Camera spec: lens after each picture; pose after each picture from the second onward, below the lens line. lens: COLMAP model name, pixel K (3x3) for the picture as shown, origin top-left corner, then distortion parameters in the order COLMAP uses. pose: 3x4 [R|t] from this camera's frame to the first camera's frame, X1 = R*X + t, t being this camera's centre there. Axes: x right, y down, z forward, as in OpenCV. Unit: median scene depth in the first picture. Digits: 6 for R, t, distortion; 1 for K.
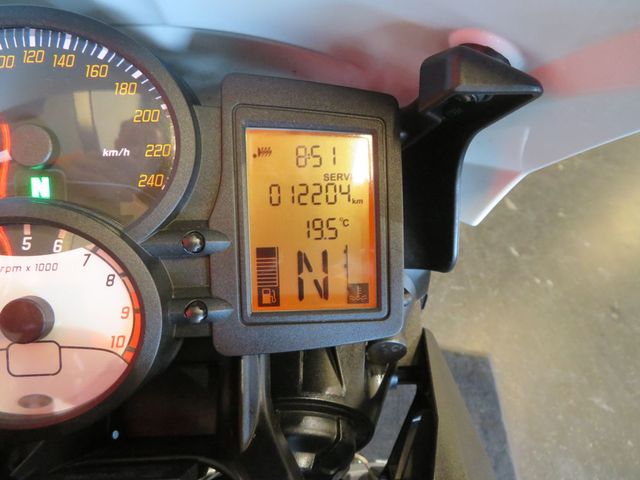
lens RADIAL K [[458.4, 0, 320.0], [0, 458.4, 240.0], [0, 0, 1]] dist [-0.007117, -0.000845]
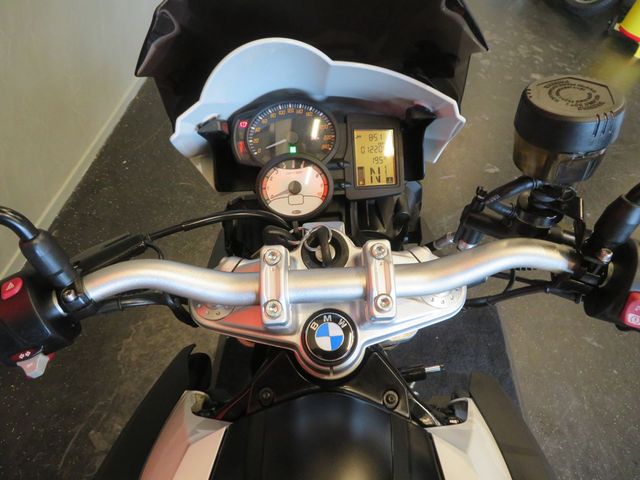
lens RADIAL K [[458.4, 0, 320.0], [0, 458.4, 240.0], [0, 0, 1]] dist [-0.007117, -0.000845]
pose [[0.997895, -0.029619, -0.057696, -0.233077], [0.030284, 0.999484, 0.010686, 0.490948], [0.057350, -0.012411, 0.998277, -2.236694]]
